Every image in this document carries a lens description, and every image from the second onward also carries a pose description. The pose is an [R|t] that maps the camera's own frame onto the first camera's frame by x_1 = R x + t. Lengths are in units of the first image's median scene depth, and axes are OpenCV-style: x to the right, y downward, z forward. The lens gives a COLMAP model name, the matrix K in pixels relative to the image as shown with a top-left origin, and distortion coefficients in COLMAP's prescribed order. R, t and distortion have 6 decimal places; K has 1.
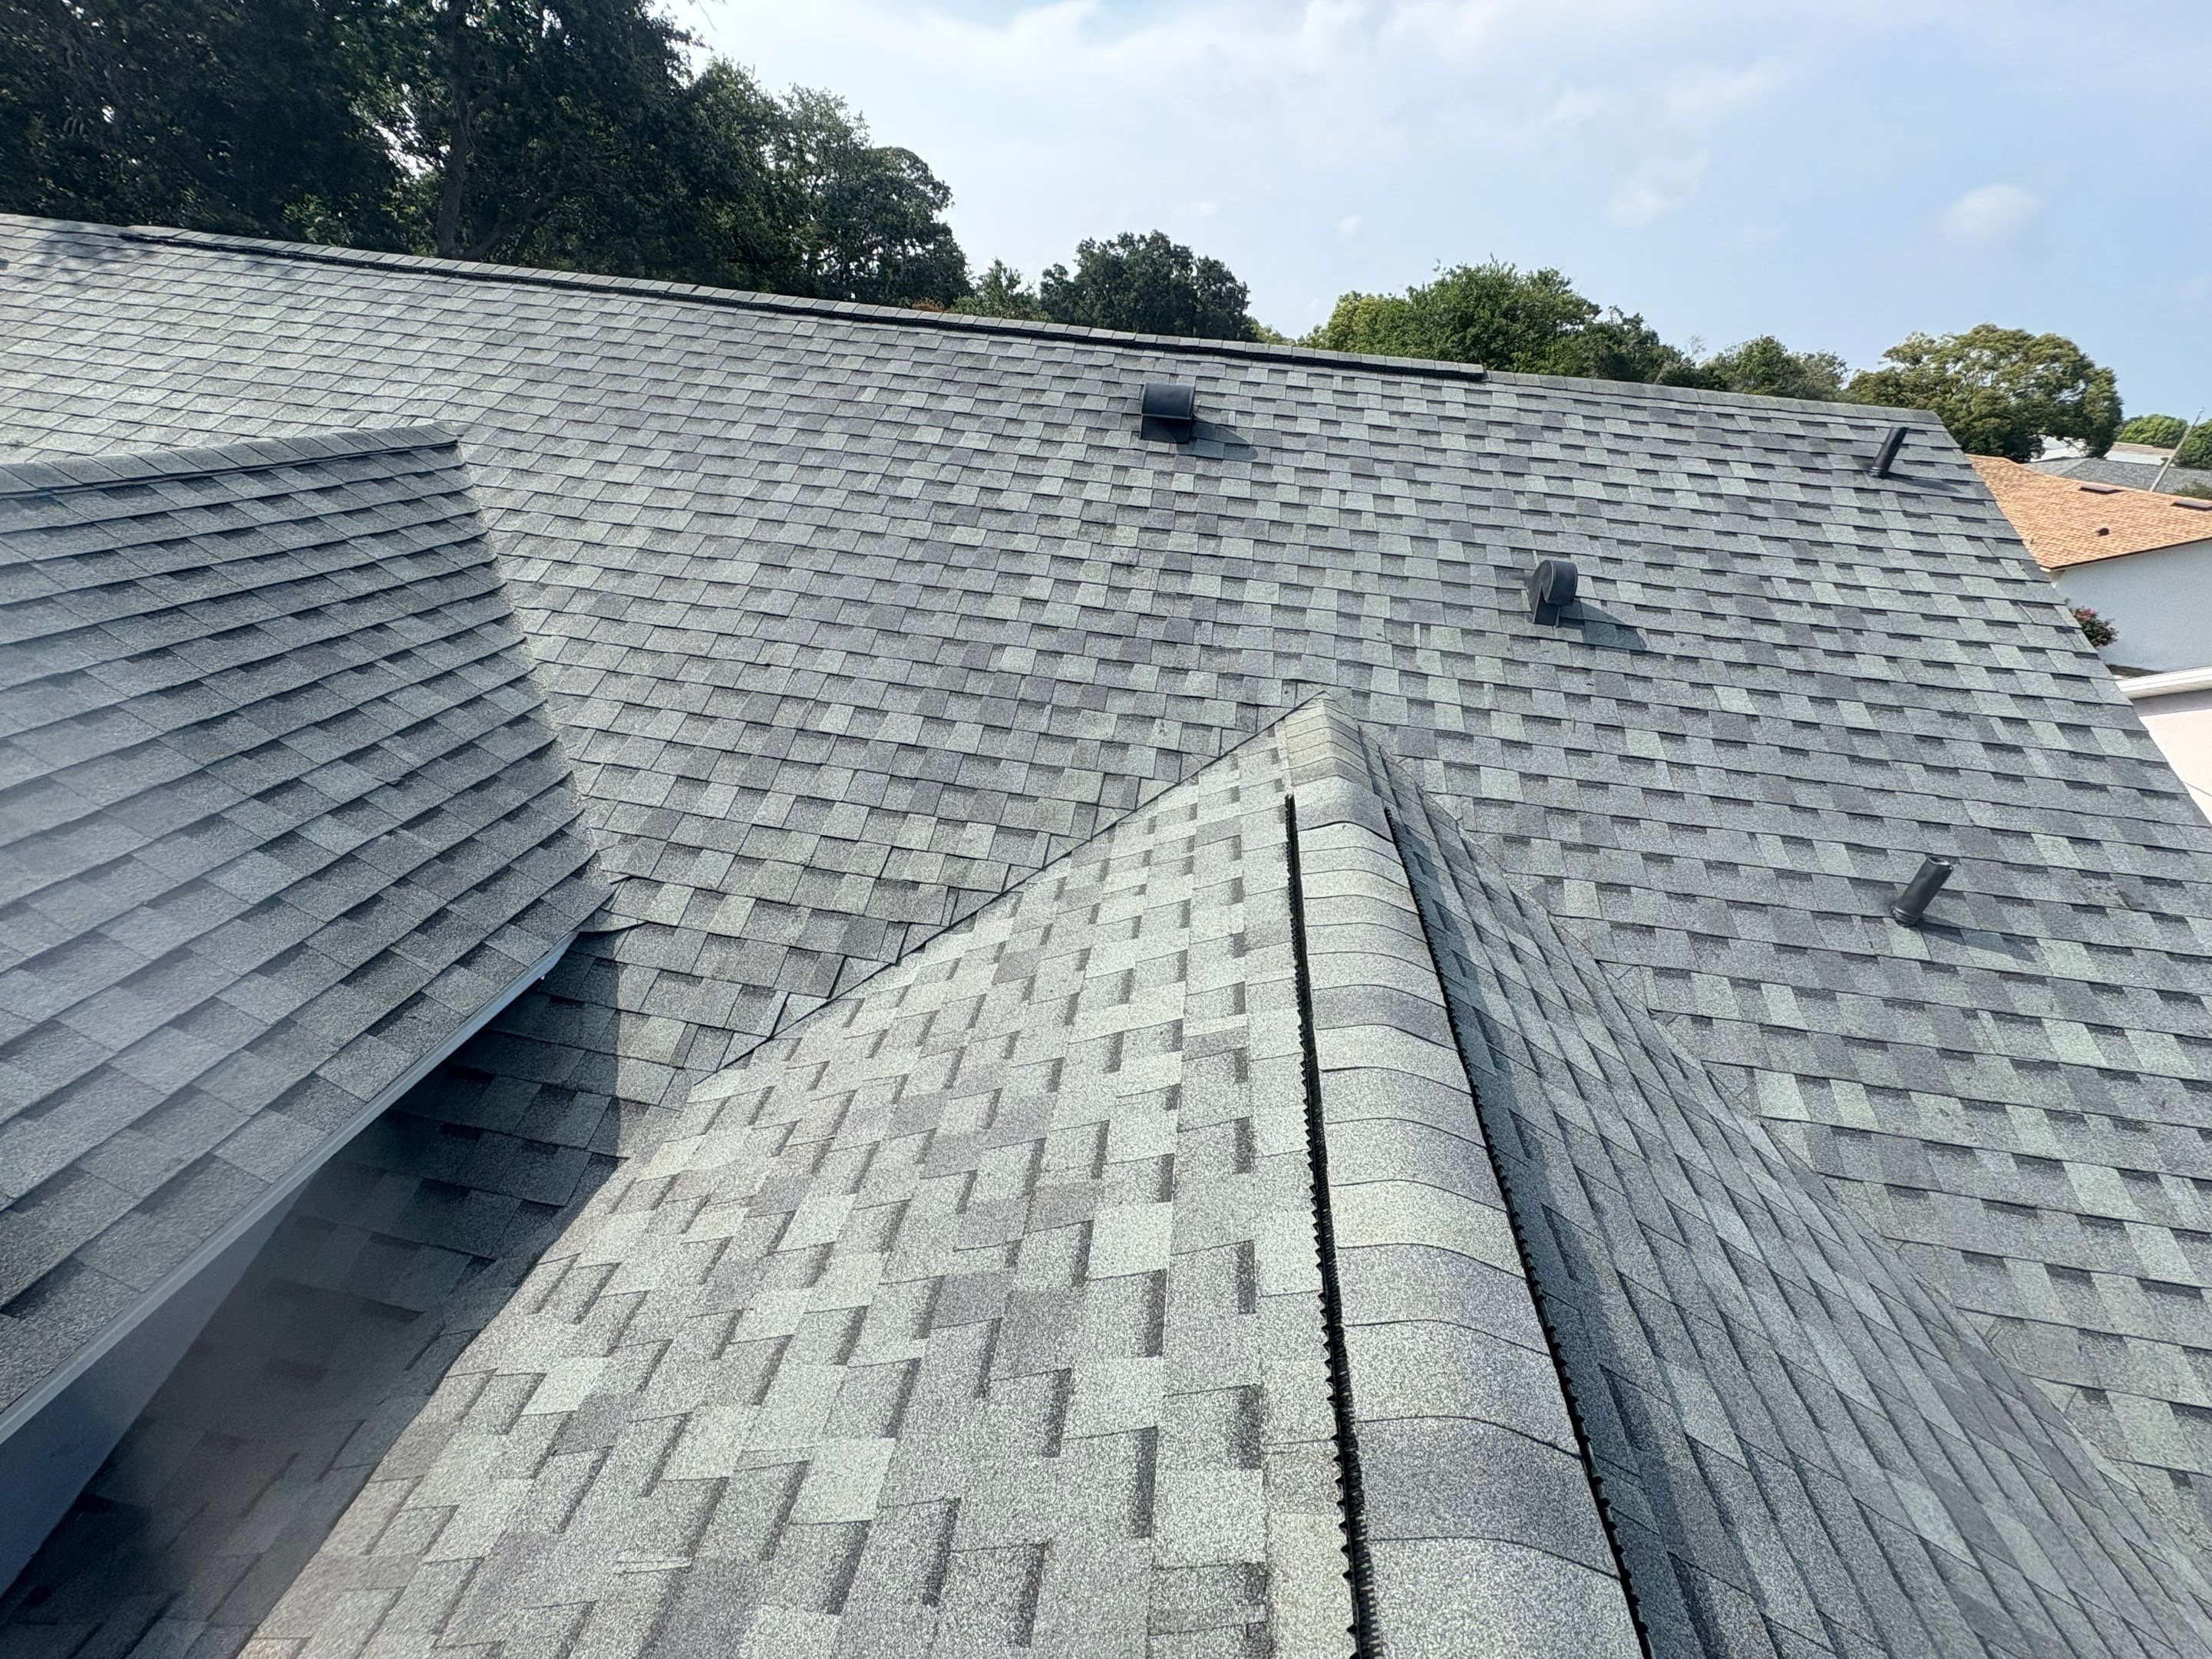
lens RADIAL K [[882.0, 0, 1109.7], [0, 882.0, 817.6], [0, 0, 1]] dist [-0.000508, 0.000354]
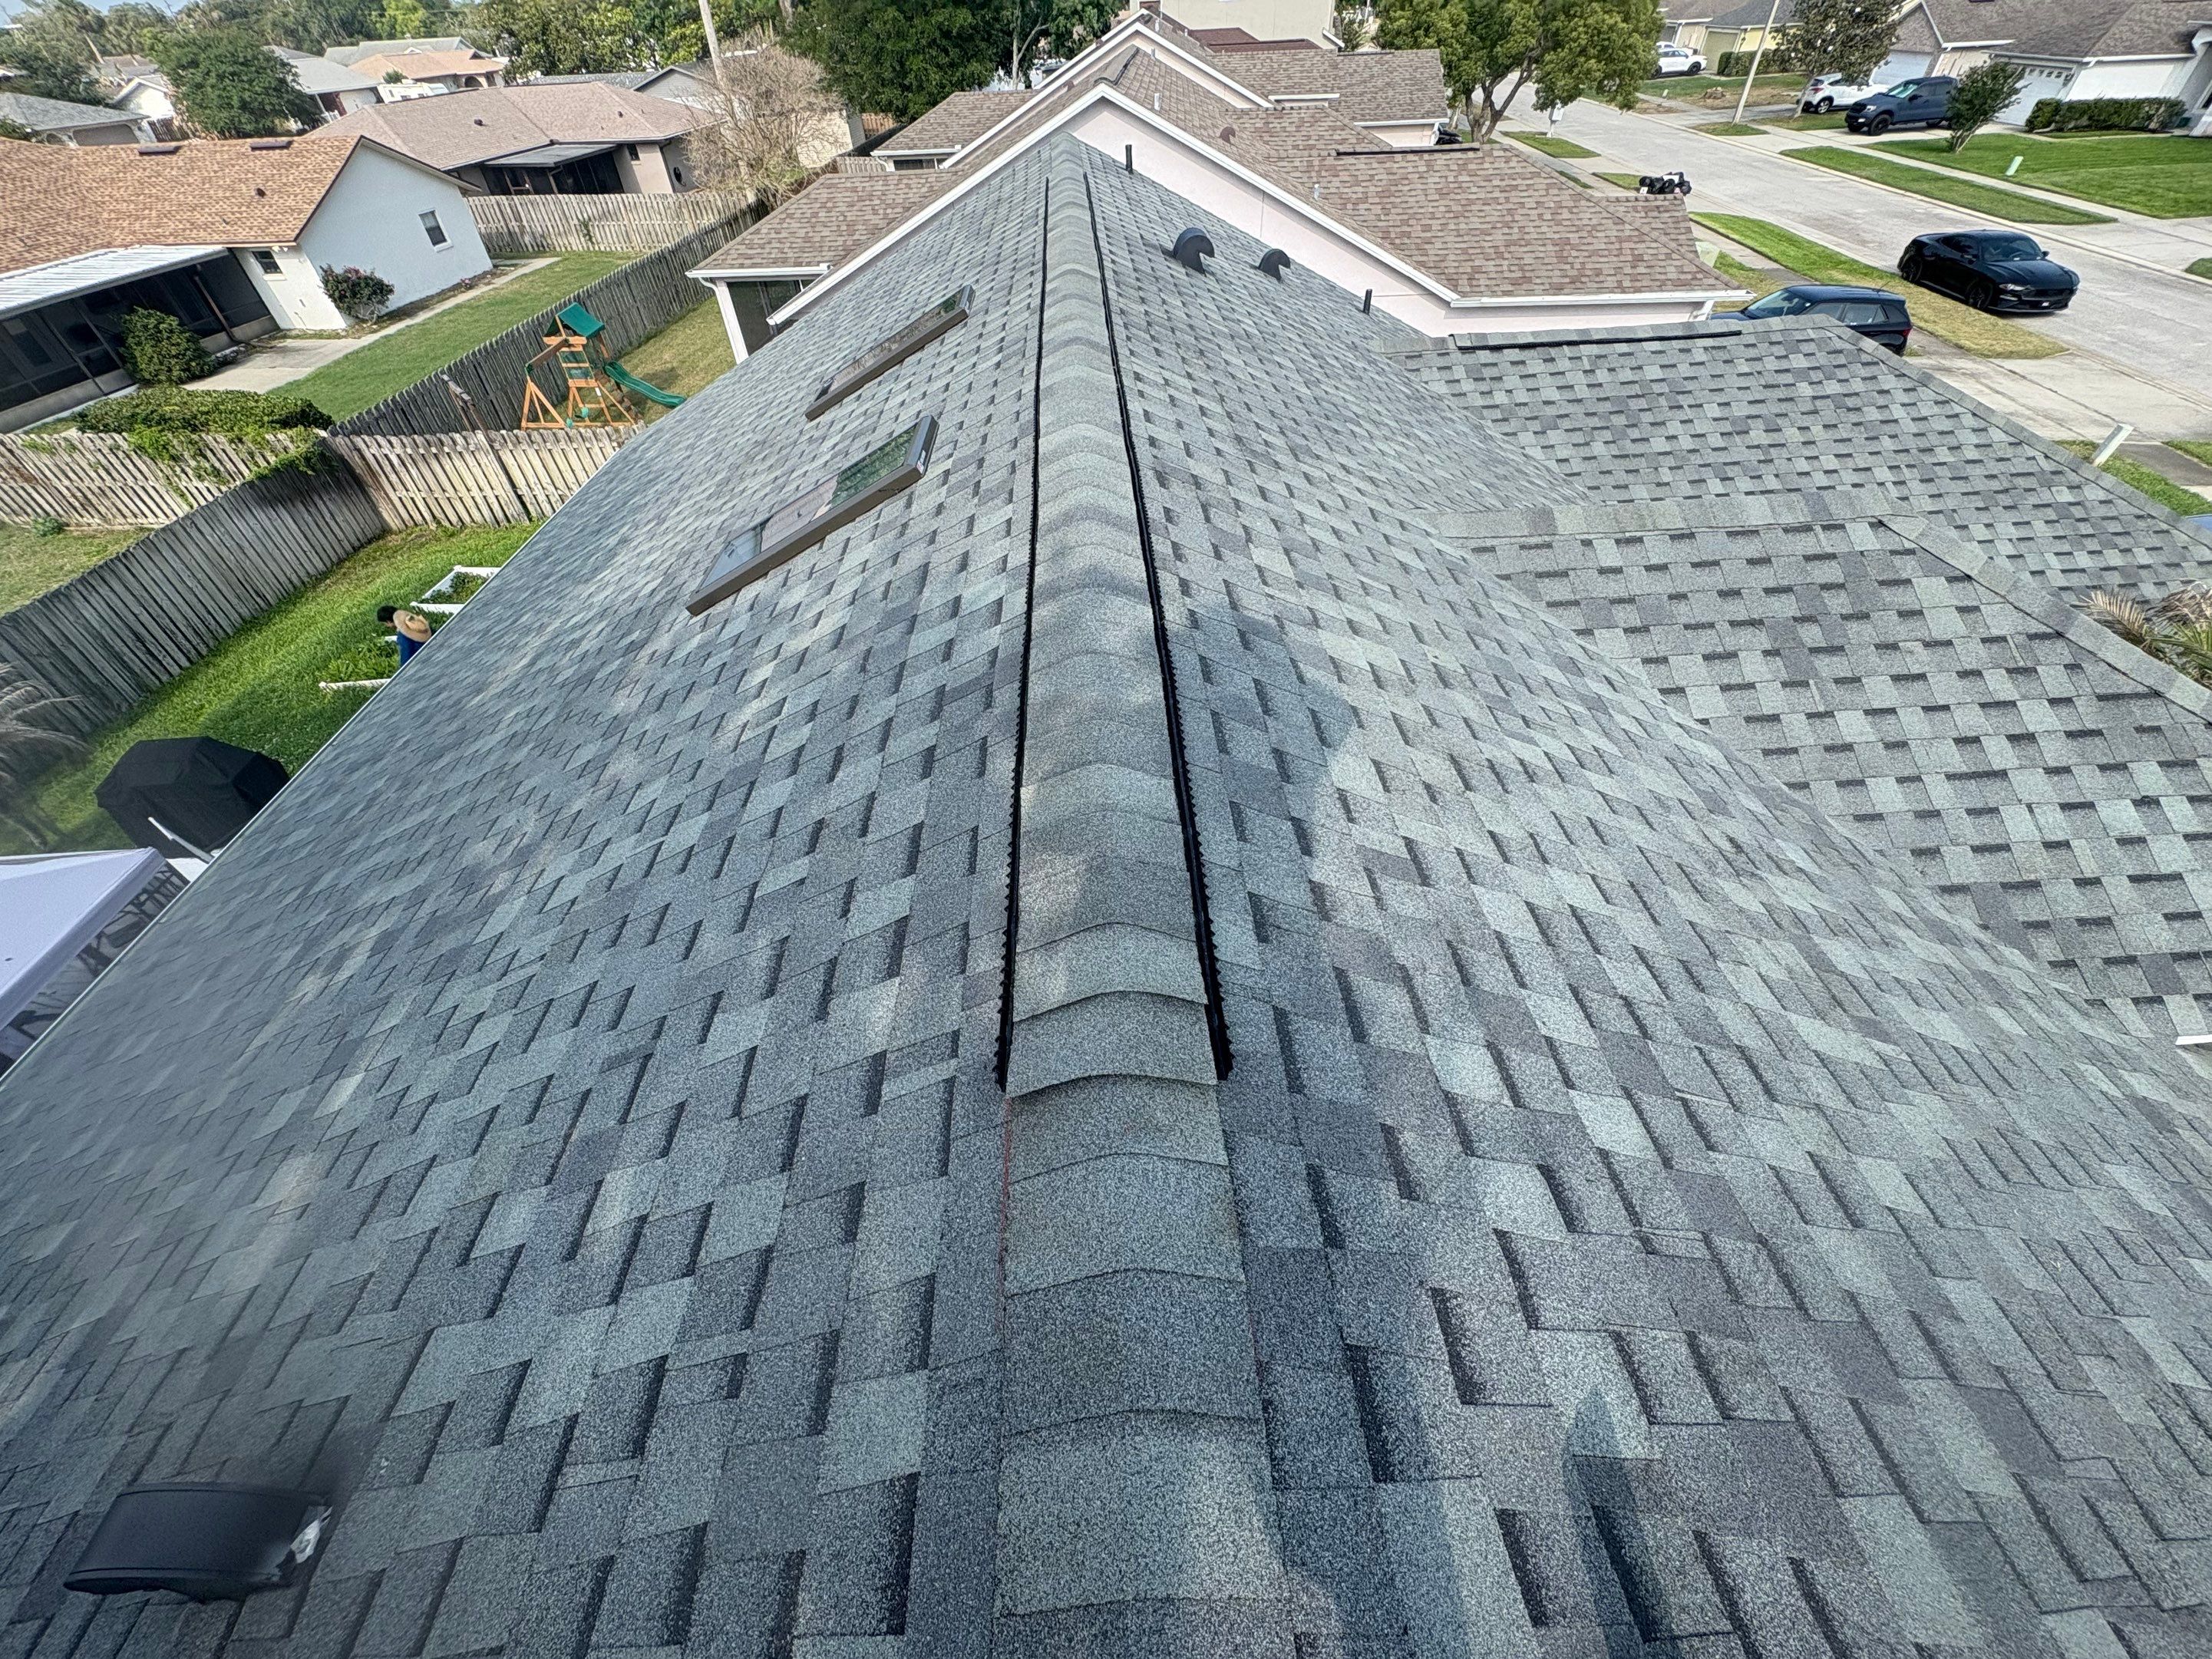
lens RADIAL K [[882.0, 0, 1114.6], [0, 882.0, 831.2], [0, 0, 1]] dist [-0.000508, 0.000354]
pose [[-0.181749, -0.735691, 0.652477, -2.309044], [0.490233, 0.507403, 0.708670, -1.610731], [-0.852431, 0.448666, 0.268440, 1.763879]]
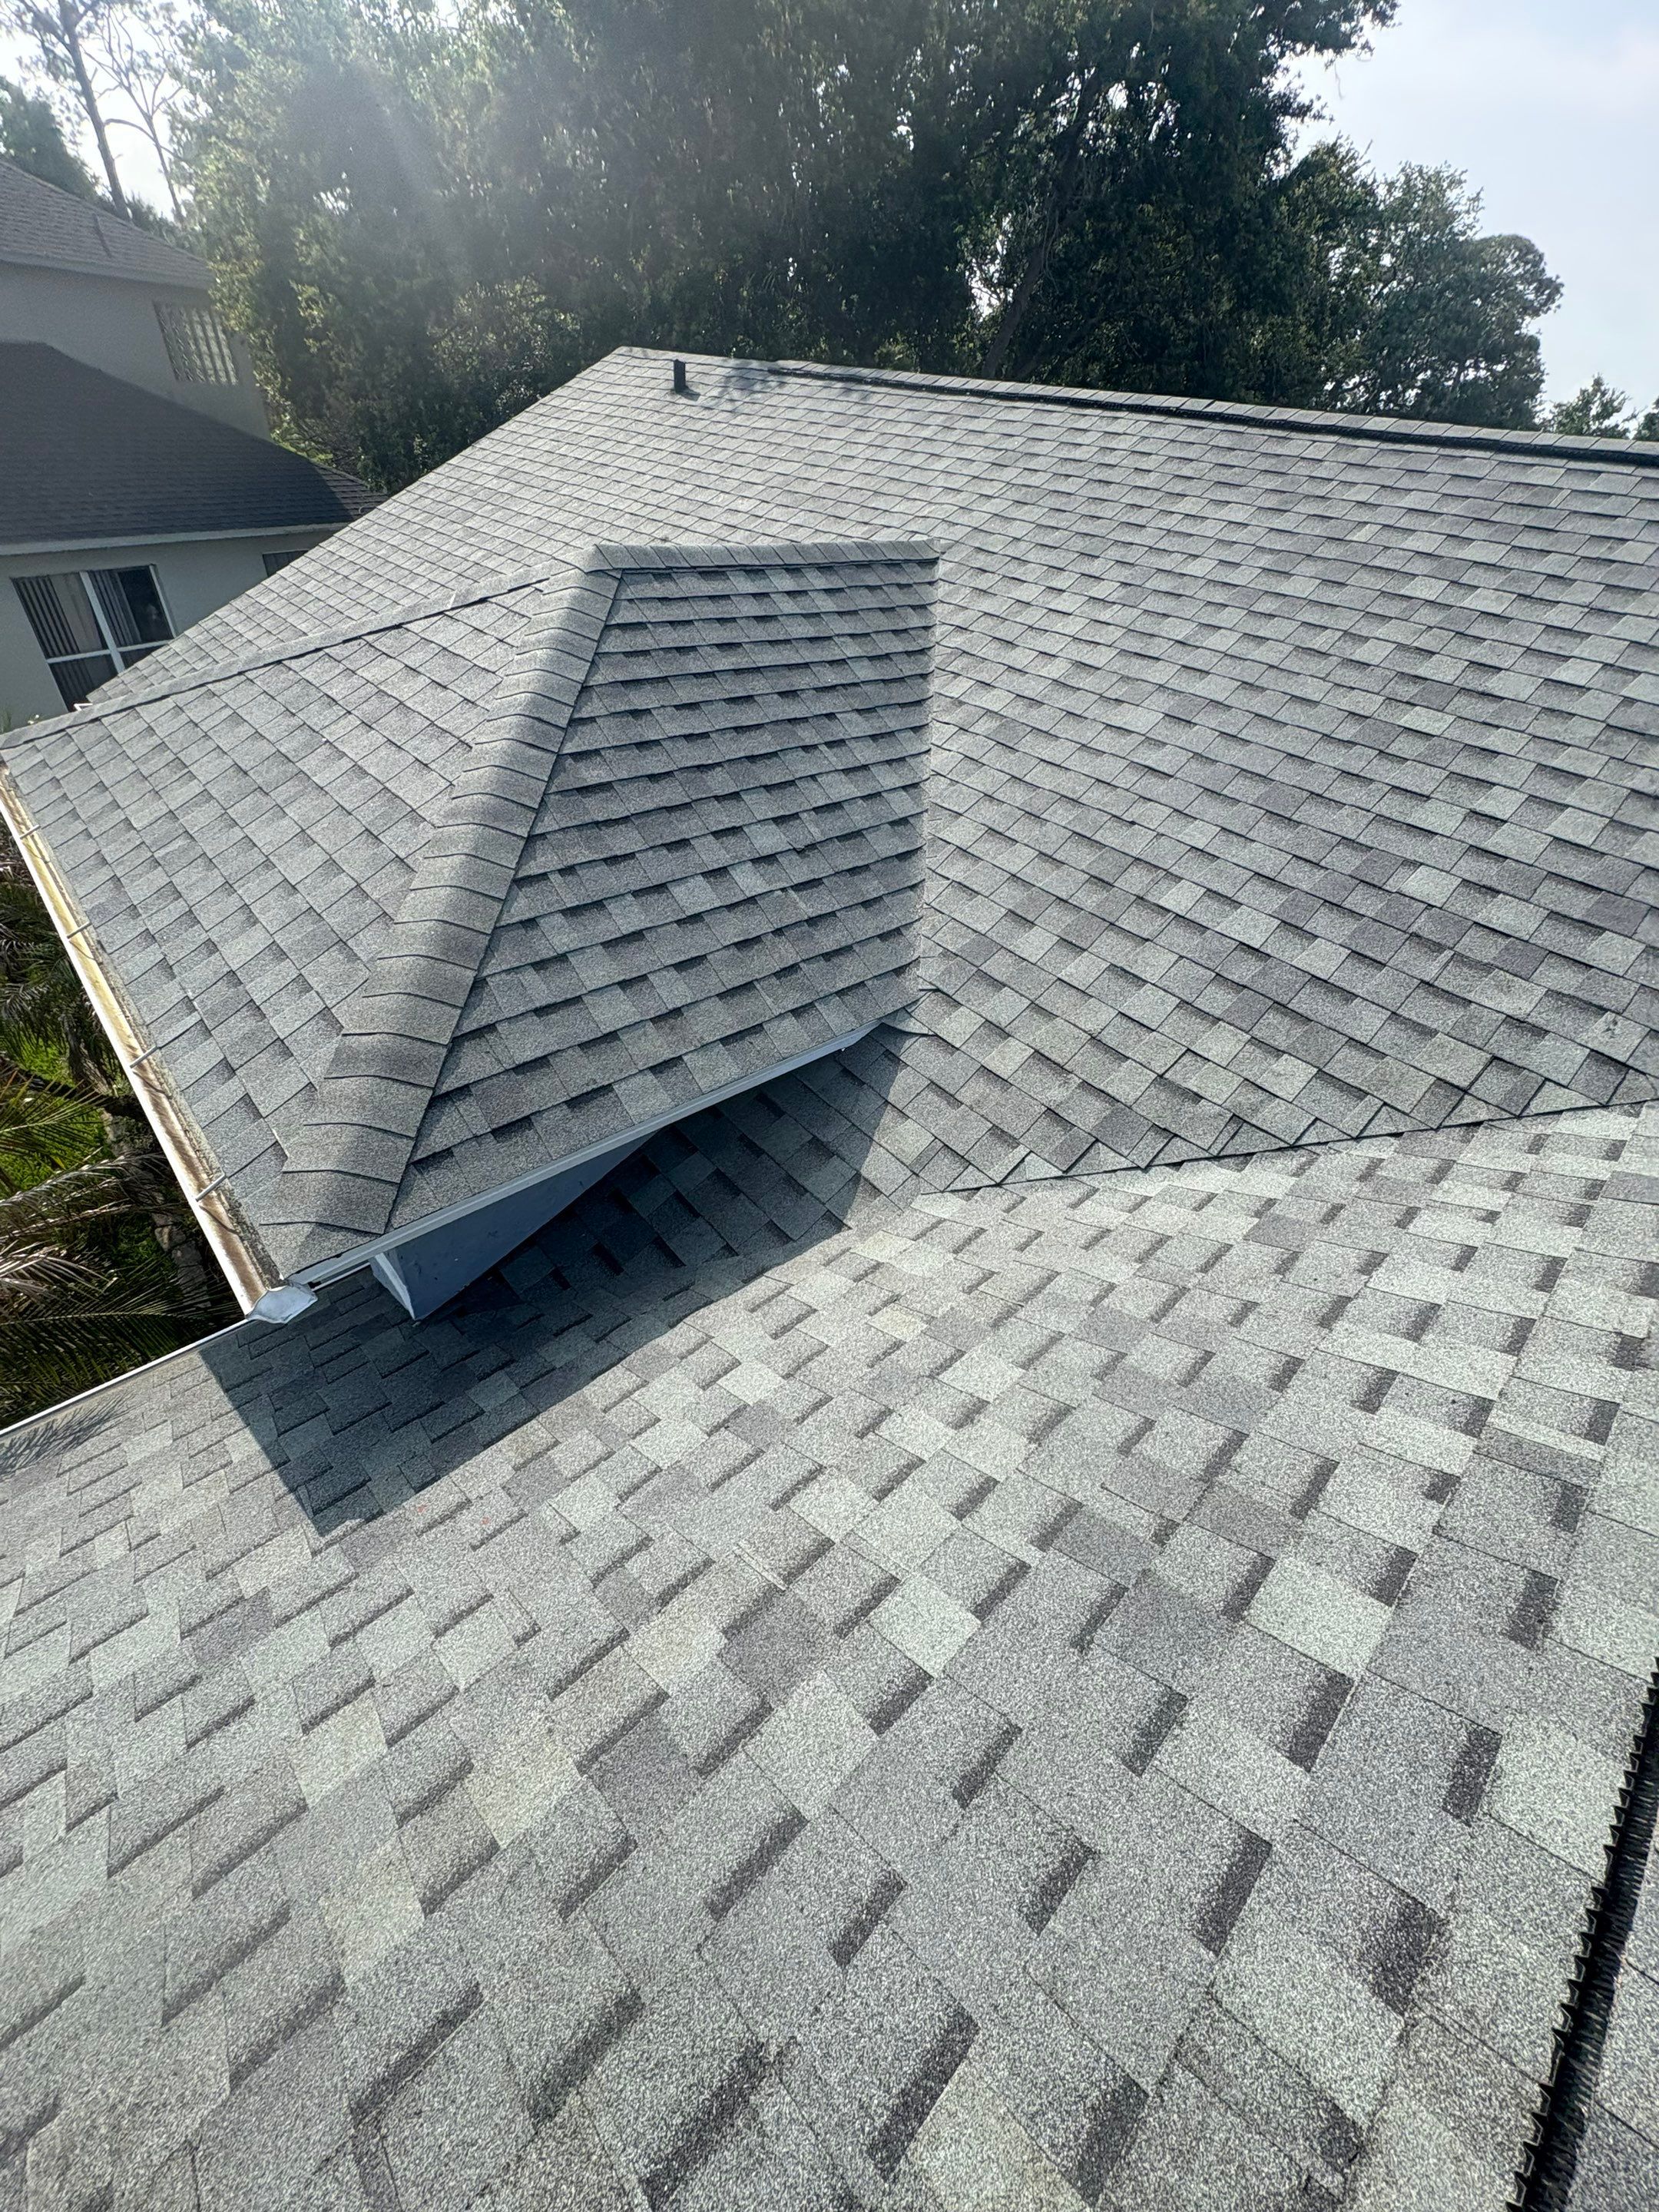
lens RADIAL K [[882.1, 0, 835.0], [0, 882.1, 1098.3], [0, 0, 1]] dist [-0.000508, 0.000354]
pose [[0.769379, 0.378639, -0.514479, -0.041977], [-0.321385, 0.925478, 0.200504, 0.014872], [0.552058, 0.011082, 0.833732, 0.048807]]
